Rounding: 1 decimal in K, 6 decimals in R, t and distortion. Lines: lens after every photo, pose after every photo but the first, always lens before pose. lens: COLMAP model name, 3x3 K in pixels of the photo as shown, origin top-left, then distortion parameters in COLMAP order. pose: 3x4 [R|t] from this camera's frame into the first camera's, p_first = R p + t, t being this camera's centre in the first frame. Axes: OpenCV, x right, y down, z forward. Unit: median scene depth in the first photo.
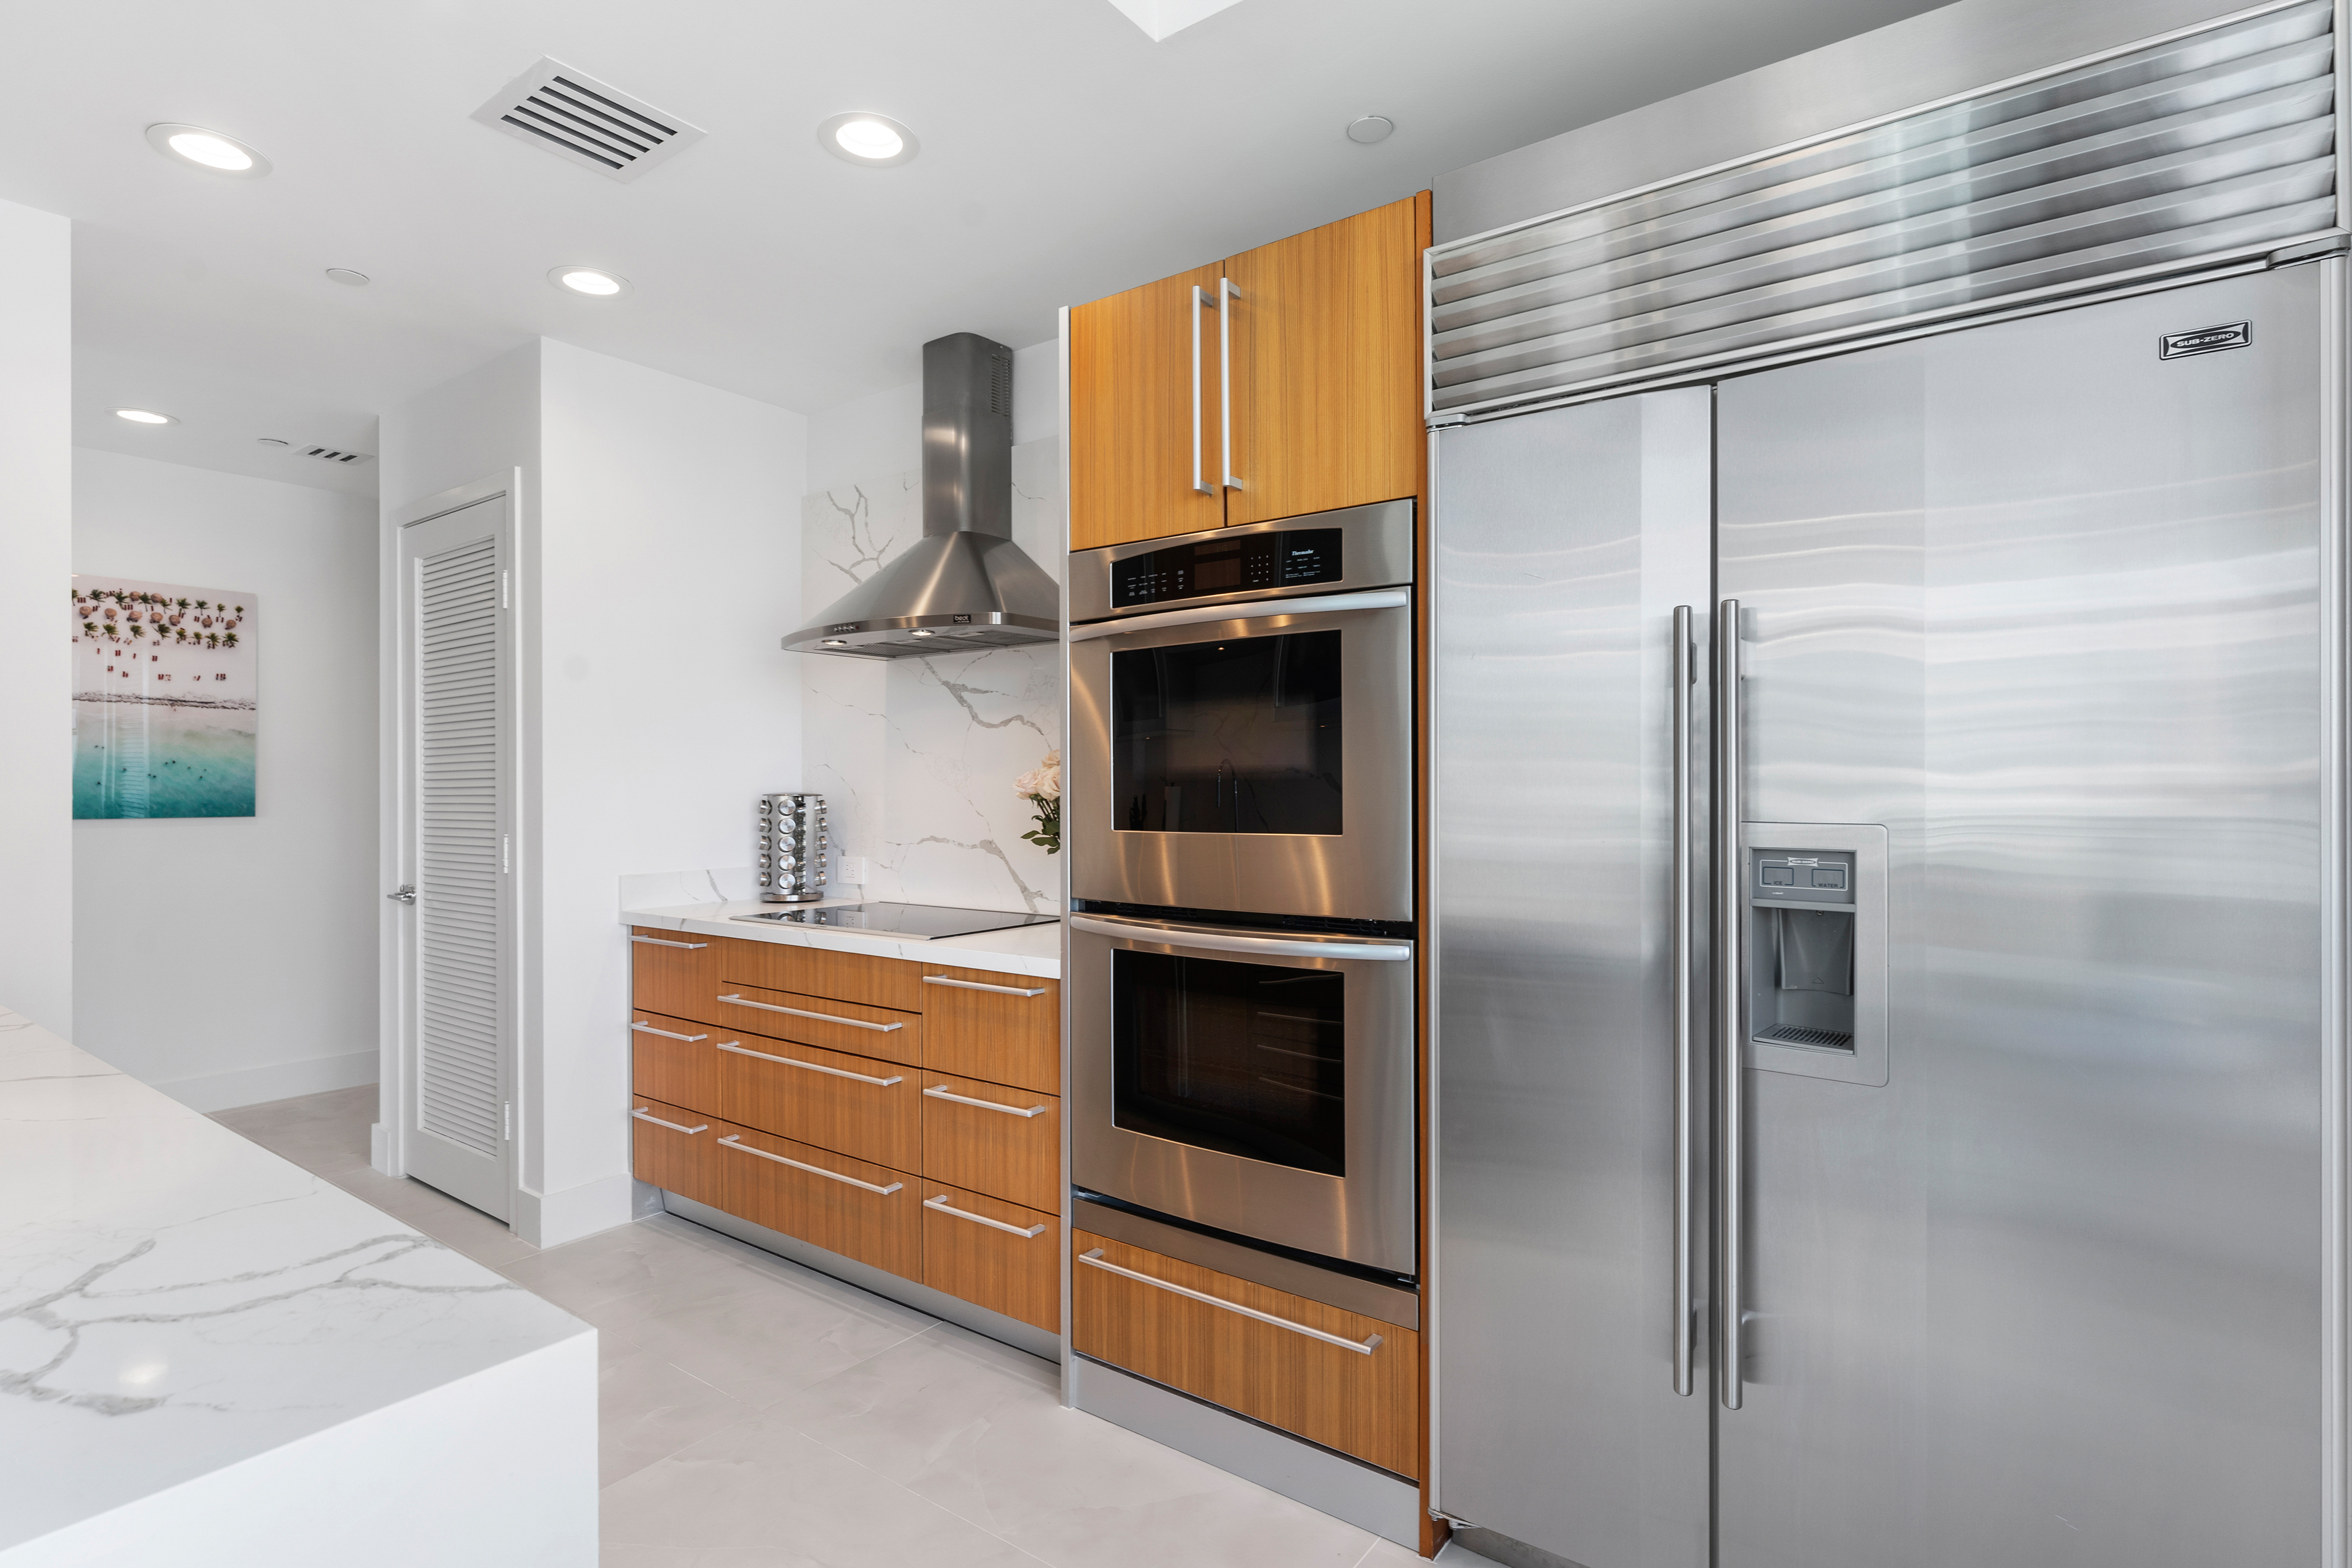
lens RADIAL K [[1185.6, 0, 1192.5], [0, 1185.6, 778.9], [0, 0, 1]] dist [0.014715, -0.002293]
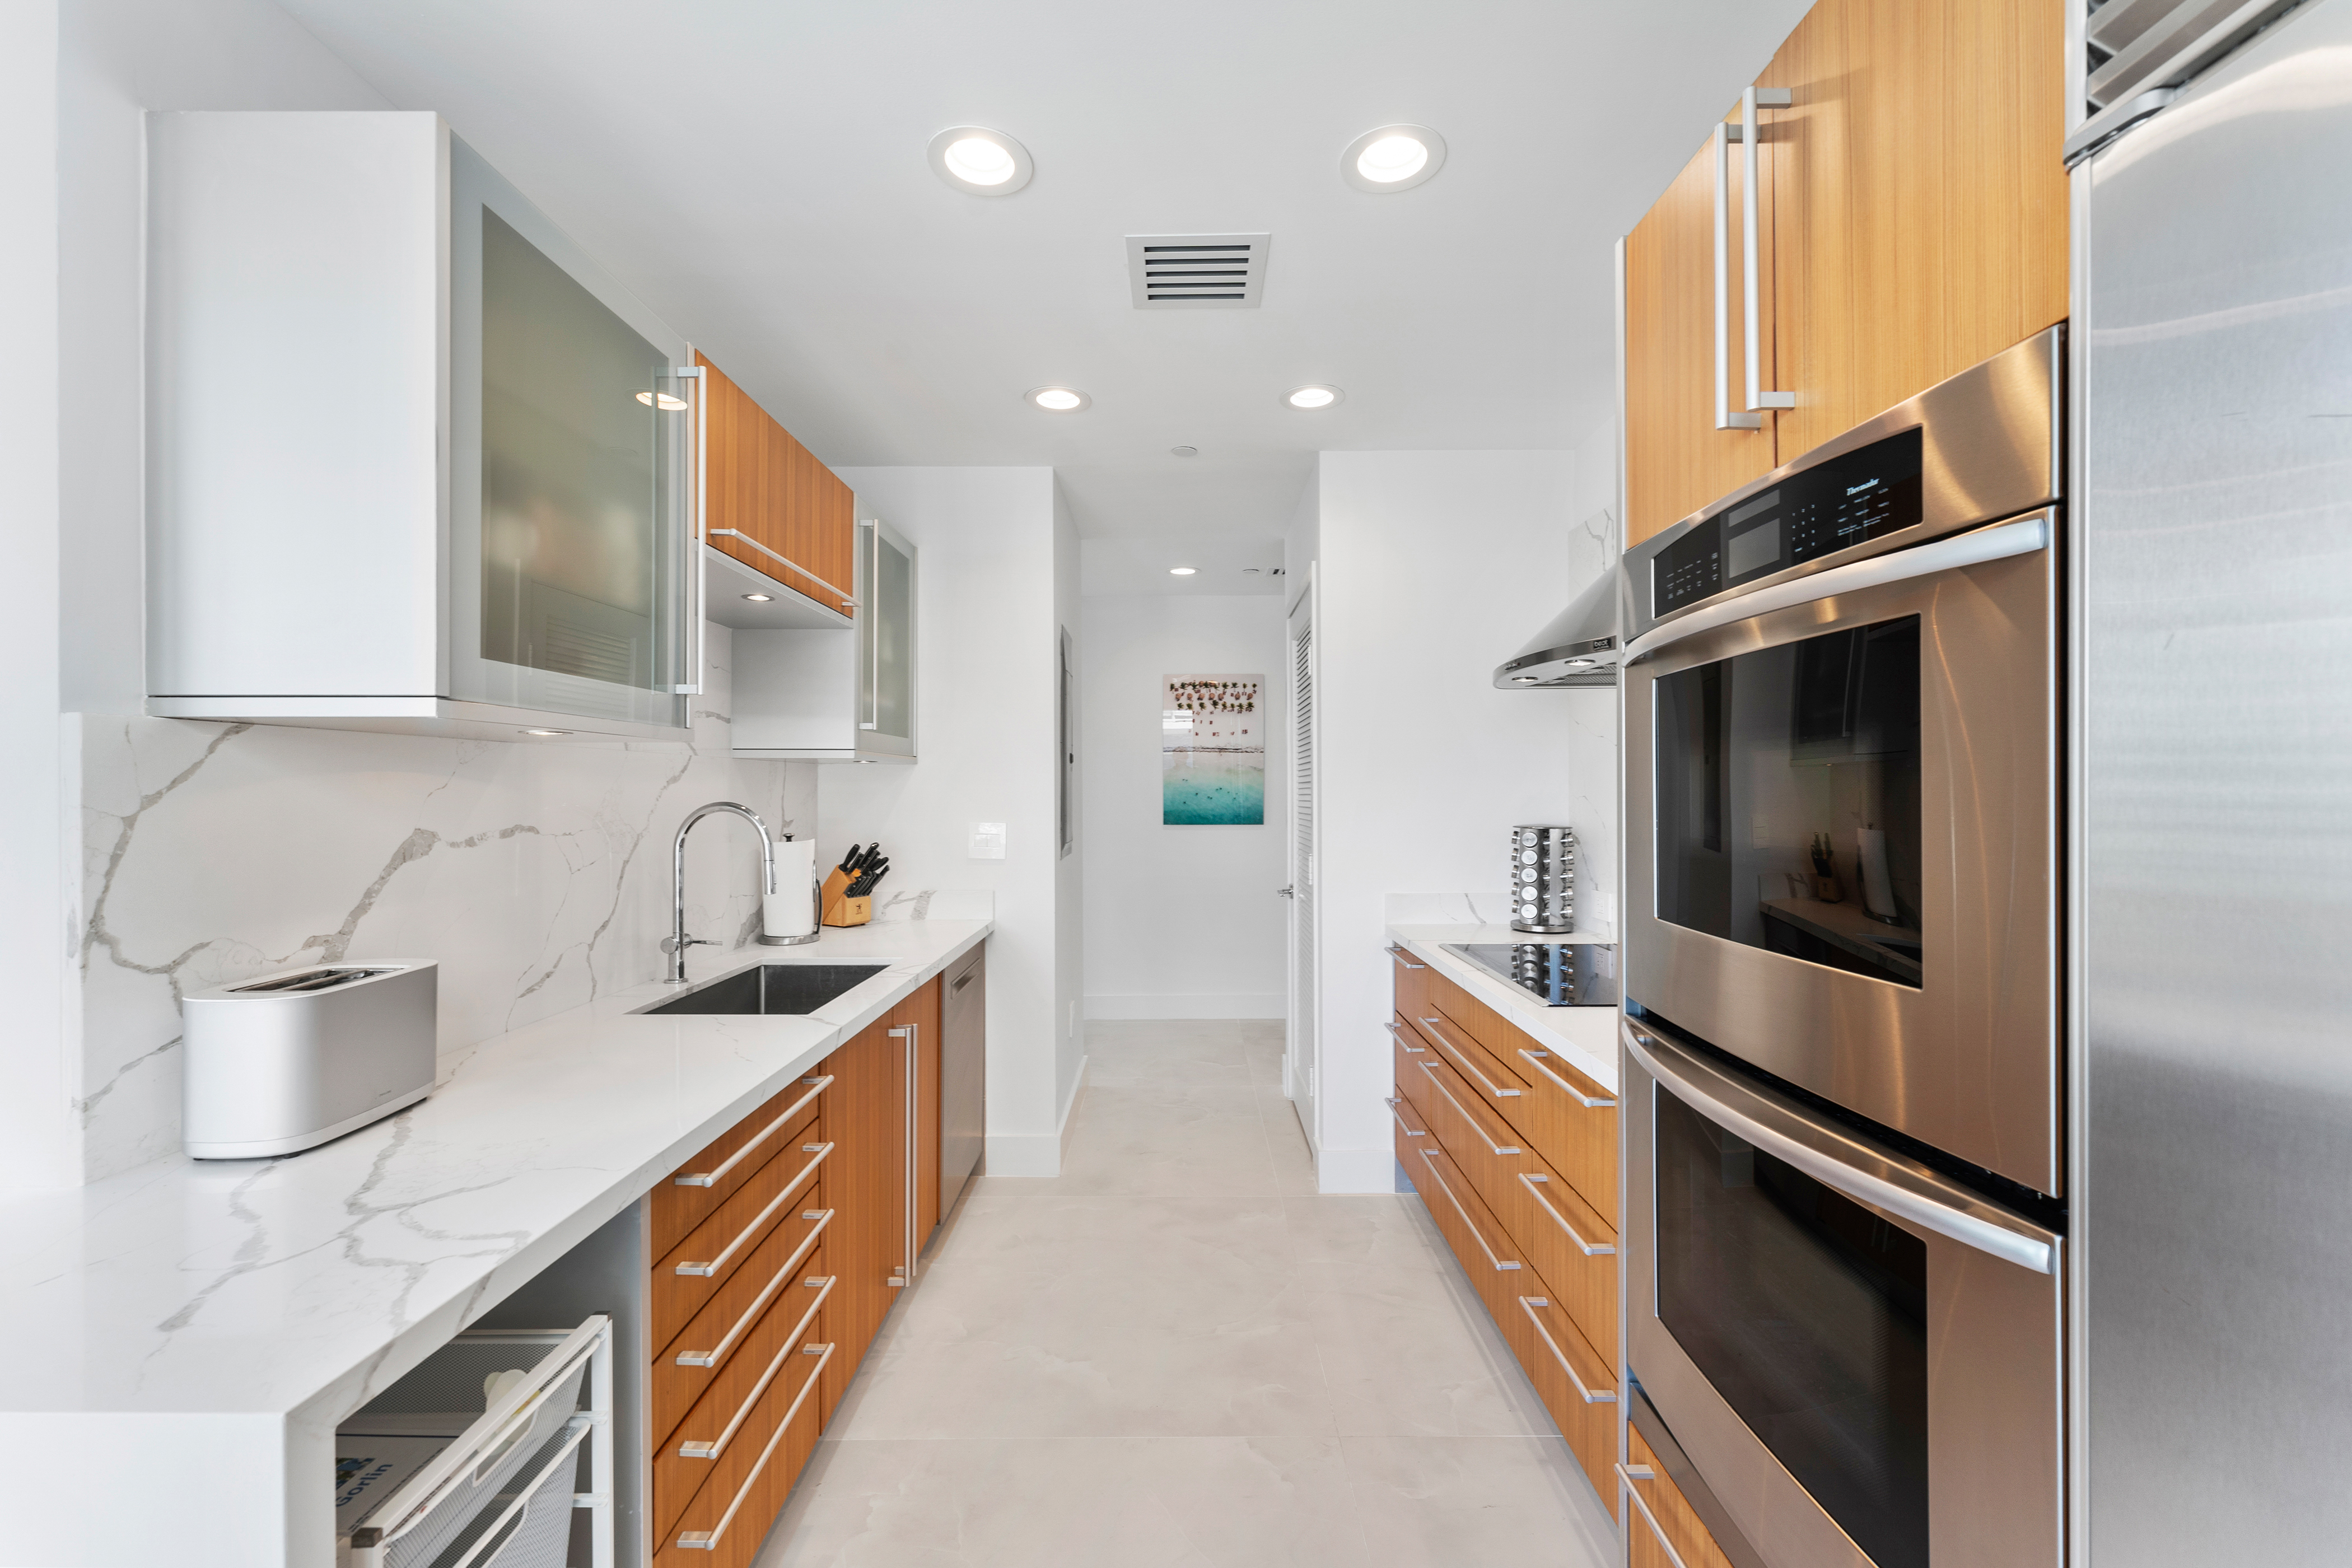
lens RADIAL K [[974.8, 0, 1169.8], [0, 974.8, 786.2], [0, 0, 1]] dist [0.006452, 0.001722]
pose [[0.580306, 0.000516, -0.814398, 0.175129], [0.006141, 0.999969, 0.005009, -0.030581], [0.814375, -0.007908, 0.580285, 0.275345]]
